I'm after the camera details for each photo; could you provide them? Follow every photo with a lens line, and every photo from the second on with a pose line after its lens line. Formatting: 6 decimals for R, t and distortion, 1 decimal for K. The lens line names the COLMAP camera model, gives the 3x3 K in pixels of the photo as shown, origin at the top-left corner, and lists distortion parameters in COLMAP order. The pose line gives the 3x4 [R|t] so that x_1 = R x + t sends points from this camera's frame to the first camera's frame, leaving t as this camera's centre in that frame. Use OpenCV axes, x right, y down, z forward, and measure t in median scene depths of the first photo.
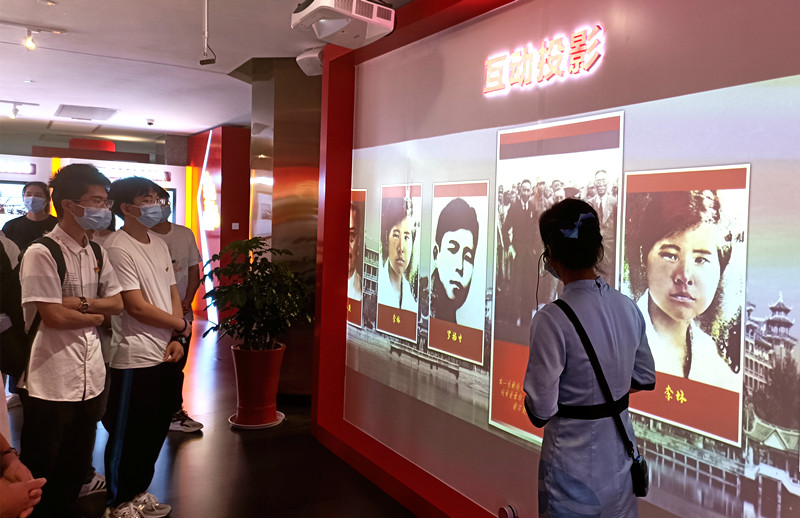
lens RADIAL K [[717.8, 0, 400.0], [0, 717.8, 257.7], [0, 0, 1]] dist [-0.000421, -0.001453]
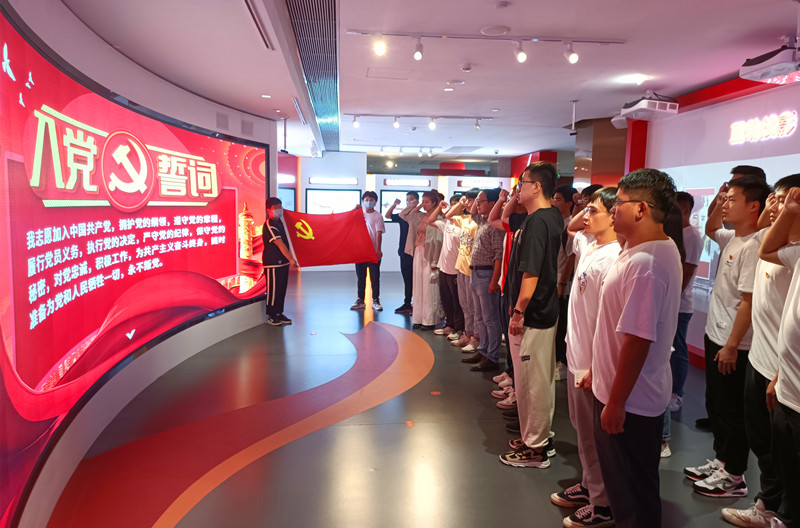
lens RADIAL K [[598.0, 0, 399.5], [0, 598.0, 264.6], [0, 0, 1]] dist [0.054756, 0.008840]
pose [[0.922769, 0.026463, -0.384445, -0.056935], [-0.014256, 0.999301, 0.034568, 0.049557], [0.385091, -0.026418, 0.922501, -0.788421]]
